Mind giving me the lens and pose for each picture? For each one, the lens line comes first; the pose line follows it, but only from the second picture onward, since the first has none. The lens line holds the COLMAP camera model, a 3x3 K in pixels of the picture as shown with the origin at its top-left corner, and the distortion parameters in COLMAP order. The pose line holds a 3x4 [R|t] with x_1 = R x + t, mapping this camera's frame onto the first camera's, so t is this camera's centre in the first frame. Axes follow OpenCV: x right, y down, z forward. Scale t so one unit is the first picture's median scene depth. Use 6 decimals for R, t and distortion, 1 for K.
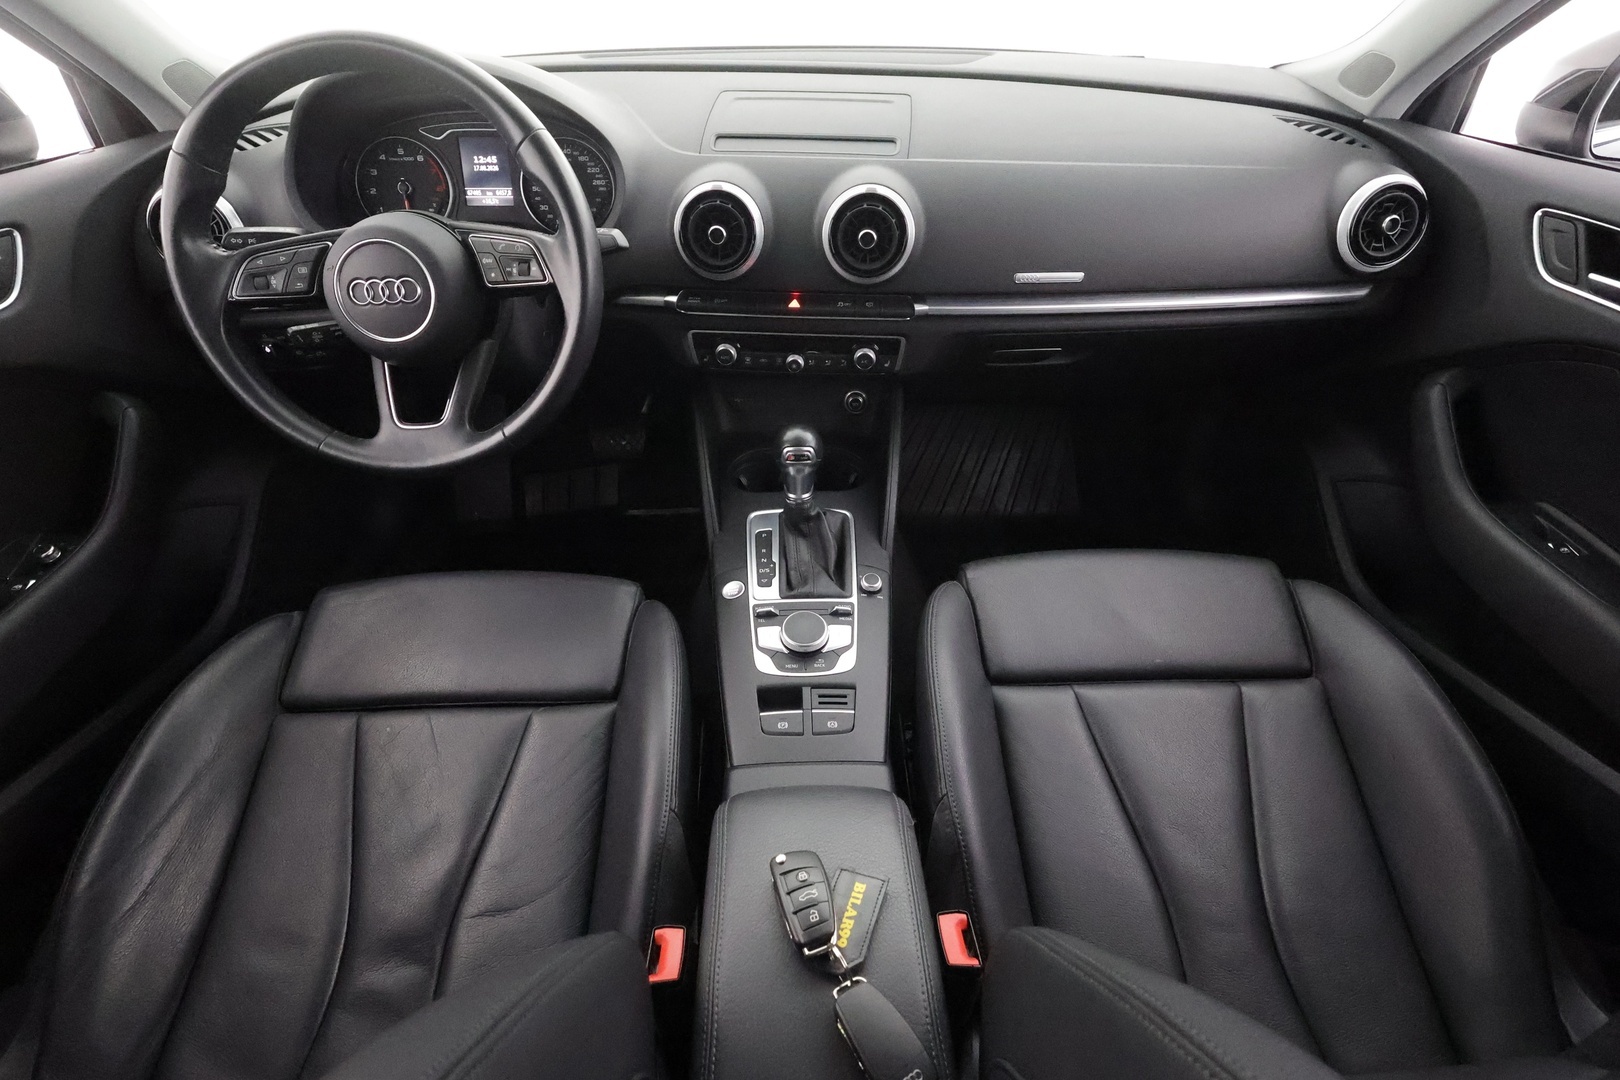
lens RADIAL K [[744.7, 0, 803.8], [0, 744.7, 537.1], [0, 0, 1]] dist [0.002219, 0.000495]
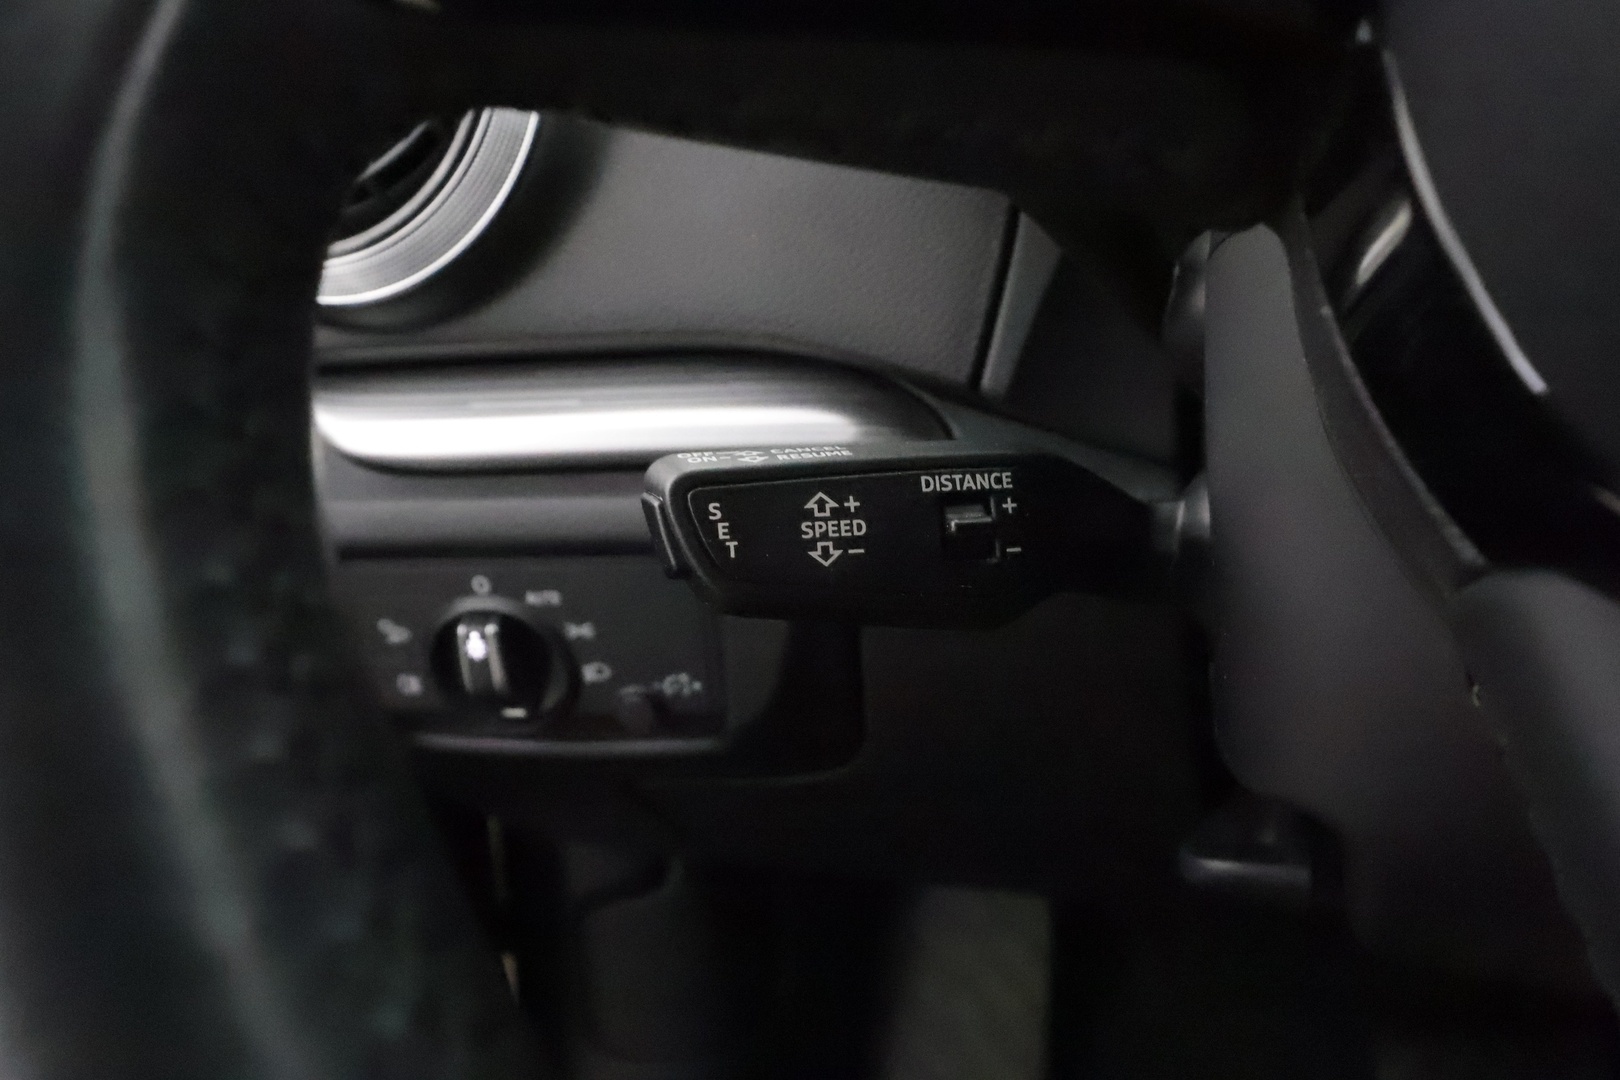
lens RADIAL K [[1280.4, 0, 816.3], [0, 1280.4, 547.4], [0, 0, 1]] dist [0.023278, -0.027829]
pose [[0.938576, 0.033433, -0.343449, -0.542784], [-0.170583, 0.910131, -0.377575, -0.168497], [0.299960, 0.412969, 0.859930, 0.757868]]
